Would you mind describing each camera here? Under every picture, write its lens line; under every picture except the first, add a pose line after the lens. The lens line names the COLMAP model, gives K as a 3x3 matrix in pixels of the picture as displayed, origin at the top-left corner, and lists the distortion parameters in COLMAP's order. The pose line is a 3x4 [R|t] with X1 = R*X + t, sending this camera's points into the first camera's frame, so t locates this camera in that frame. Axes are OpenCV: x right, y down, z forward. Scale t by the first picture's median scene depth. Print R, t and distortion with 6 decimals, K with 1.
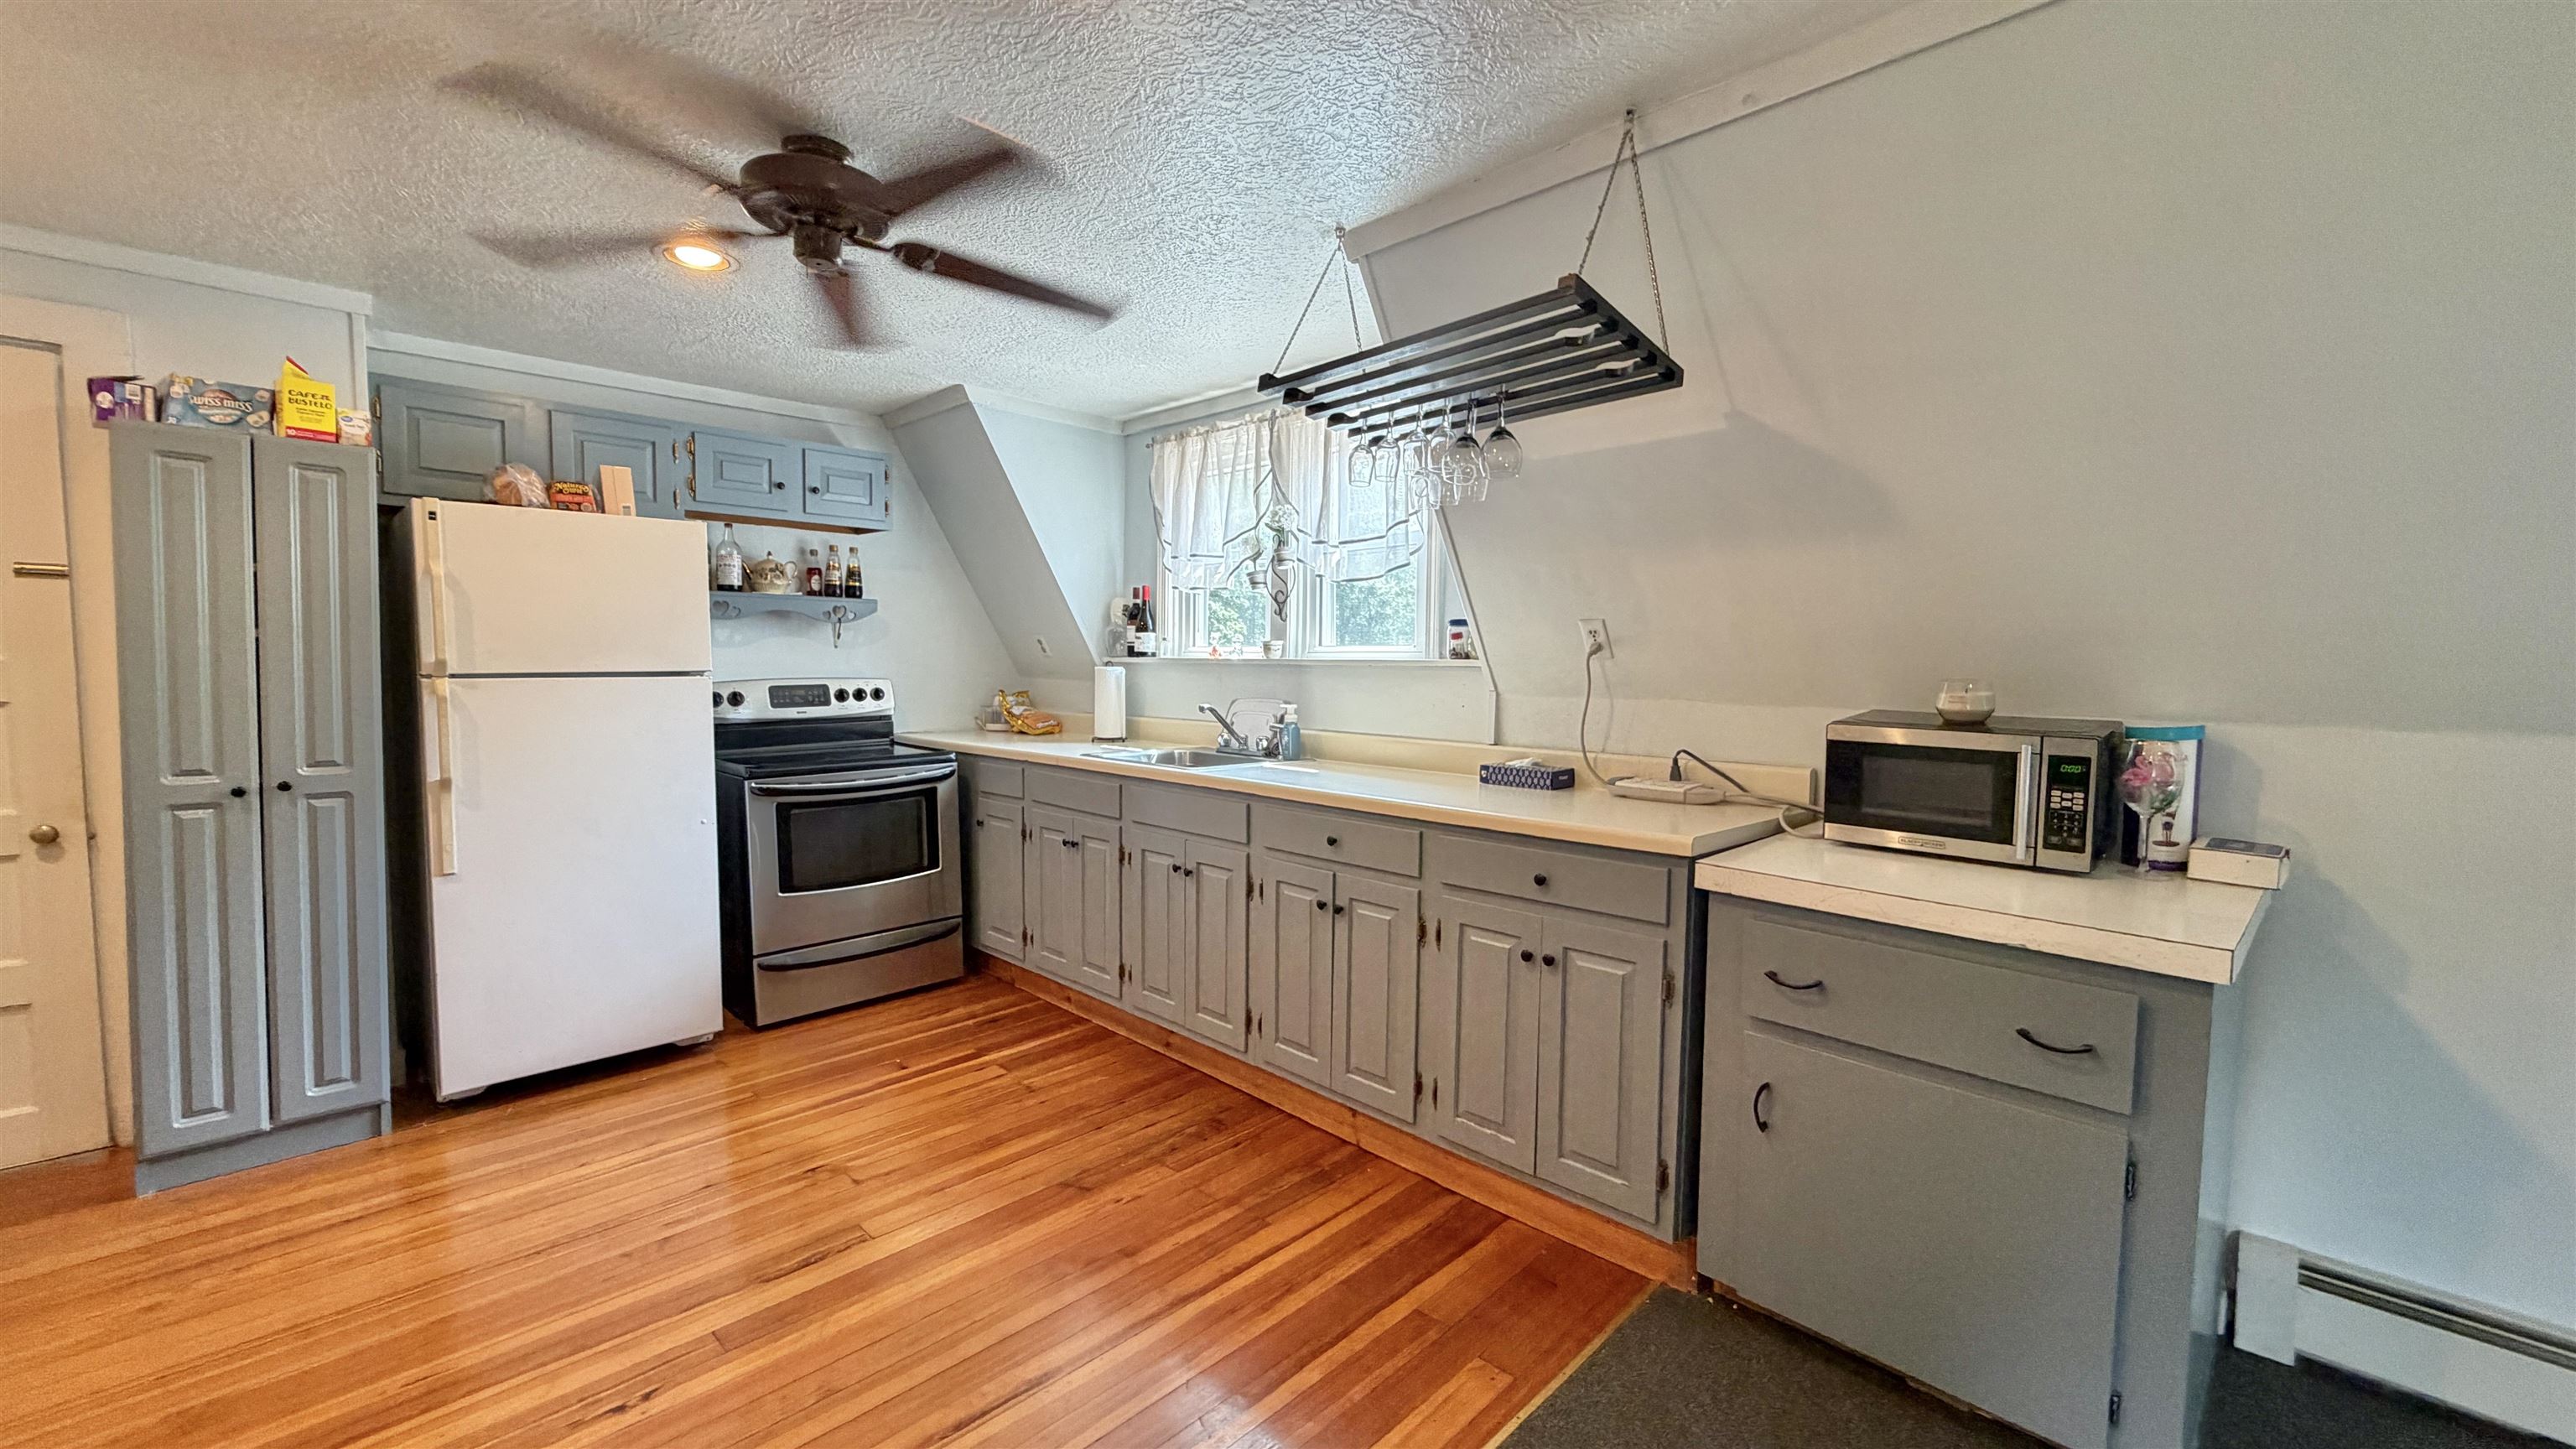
lens RADIAL K [[1026.2, 0, 1293.5], [0, 1026.2, 718.5], [0, 0, 1]] dist [-0.000396, -0.000424]
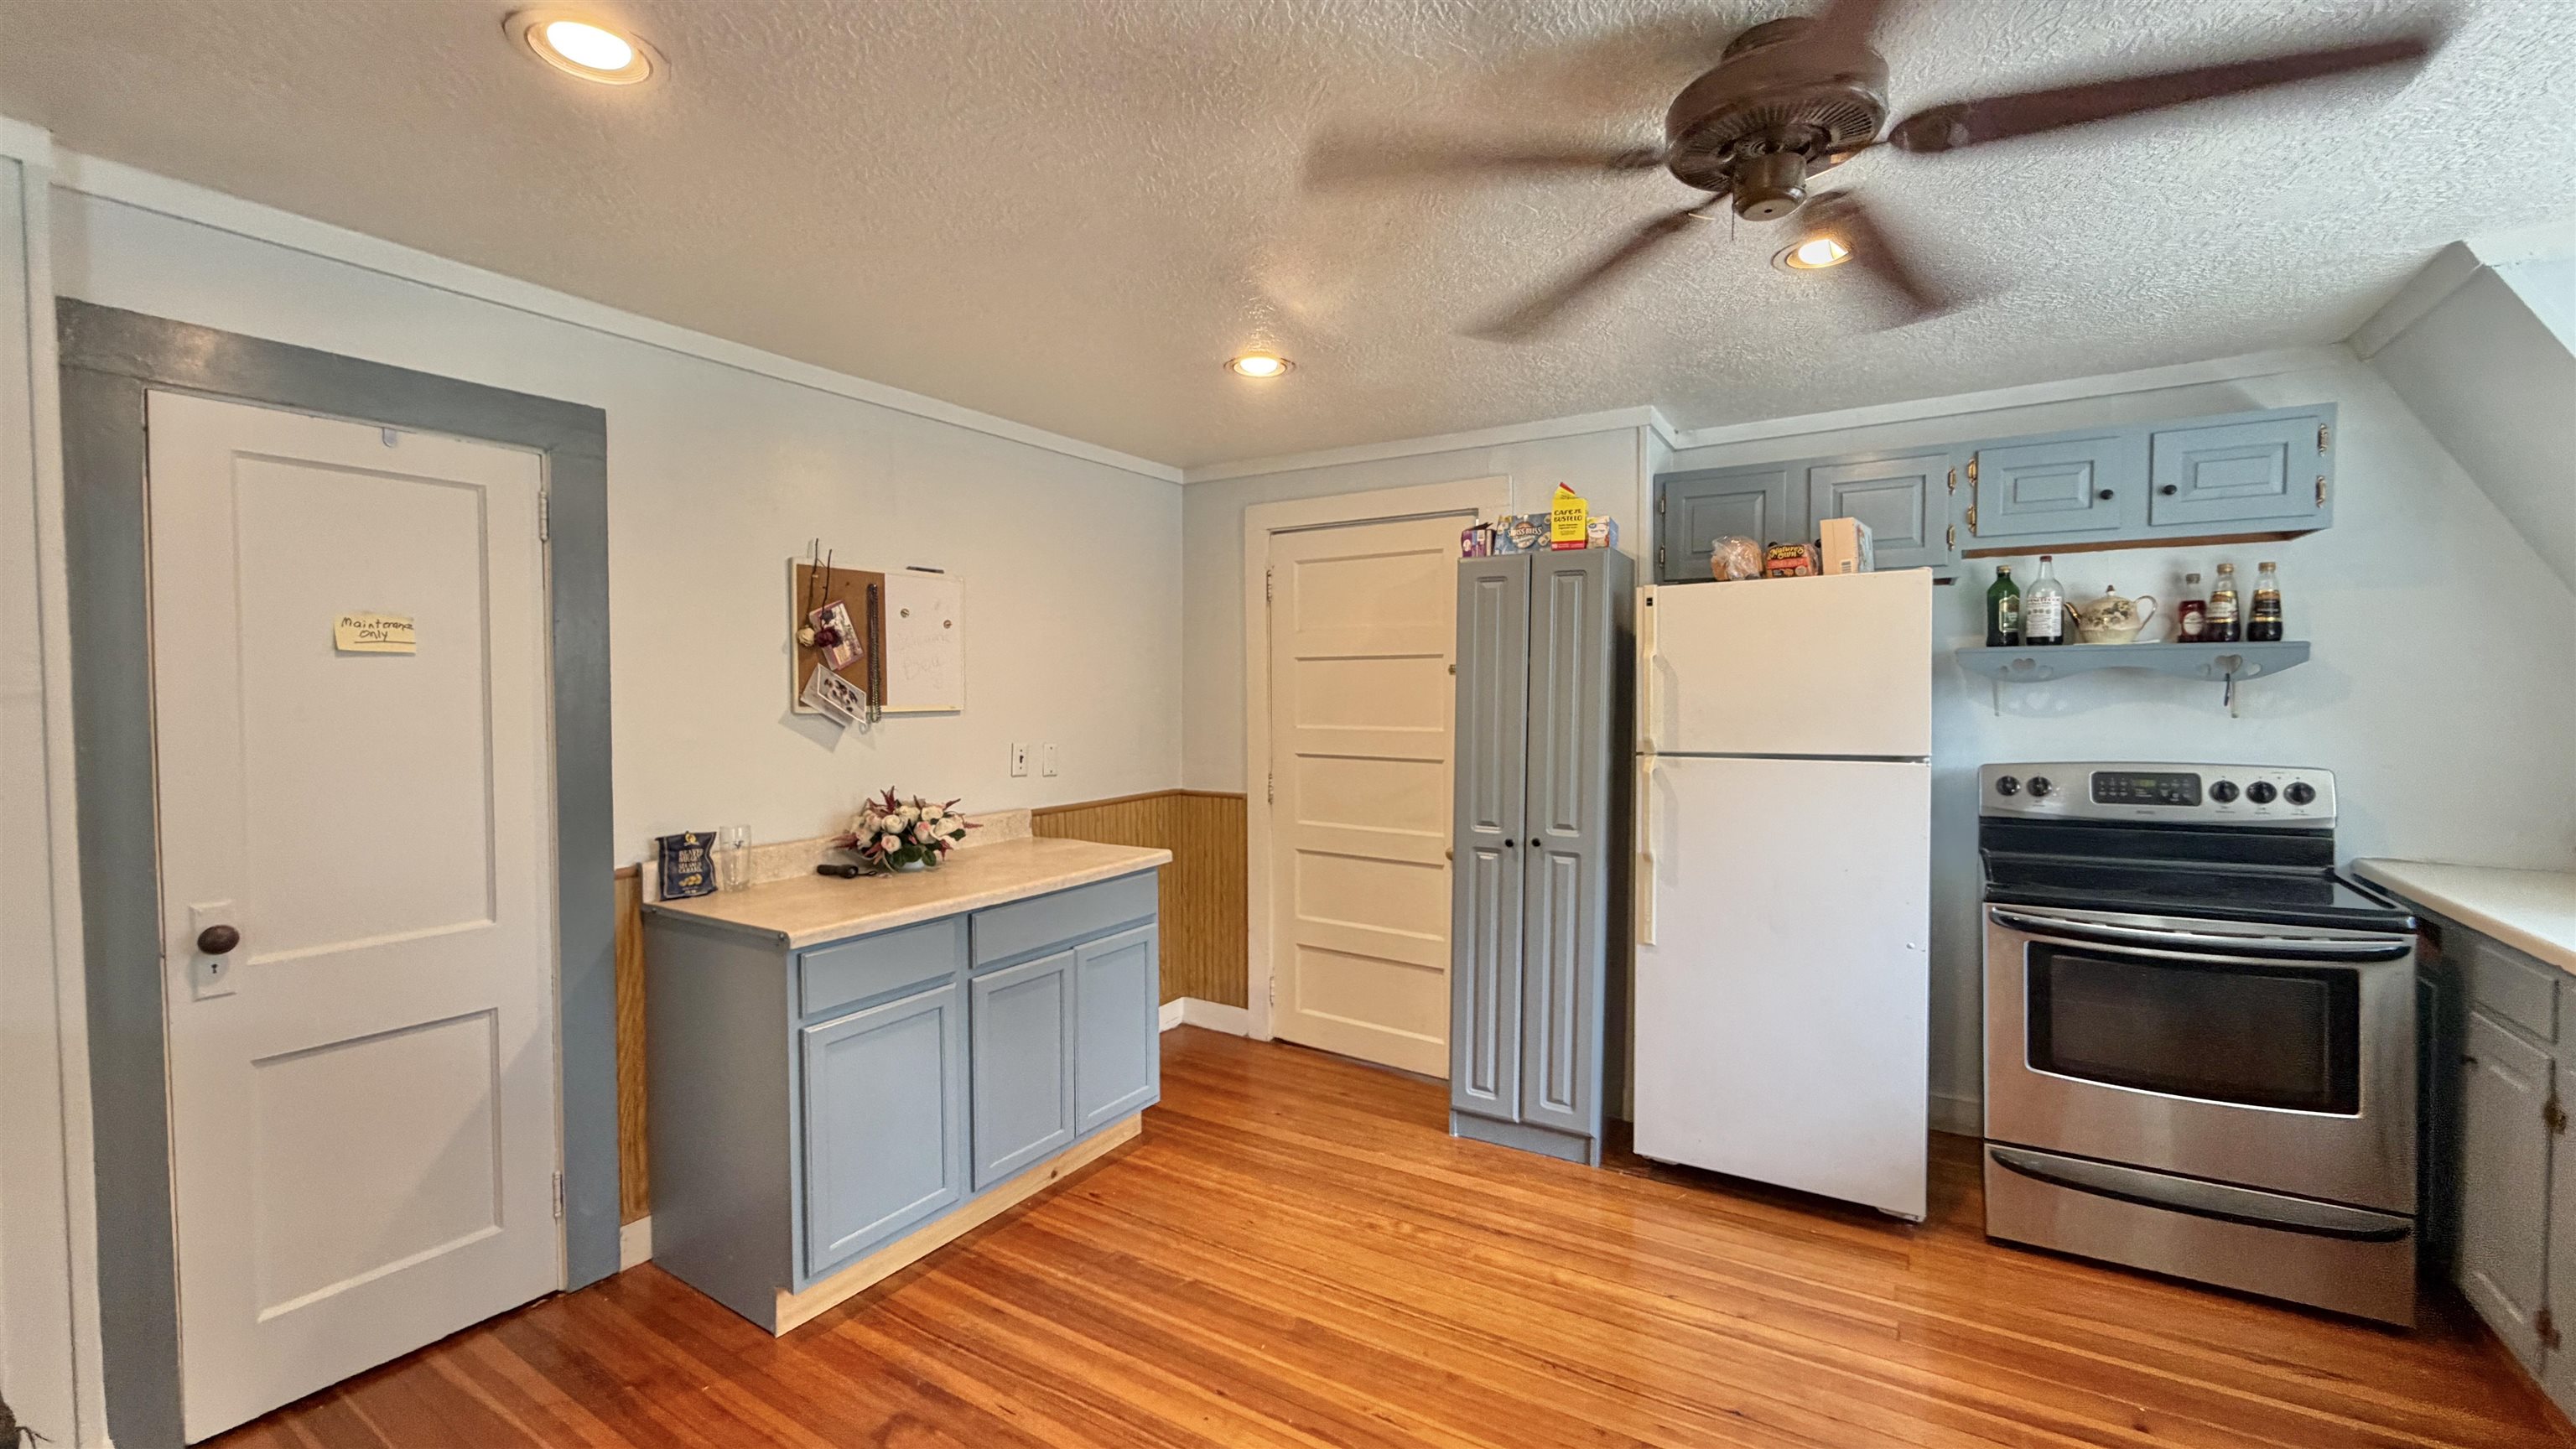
lens RADIAL K [[1026.2, 0, 1290.8], [0, 1026.2, 721.9], [0, 0, 1]] dist [-0.000396, -0.000424]
pose [[0.206931, 0.021039, -0.978129, 0.090795], [-0.050522, 0.998665, 0.010793, -0.052502], [0.977050, 0.047183, 0.207717, 0.332639]]
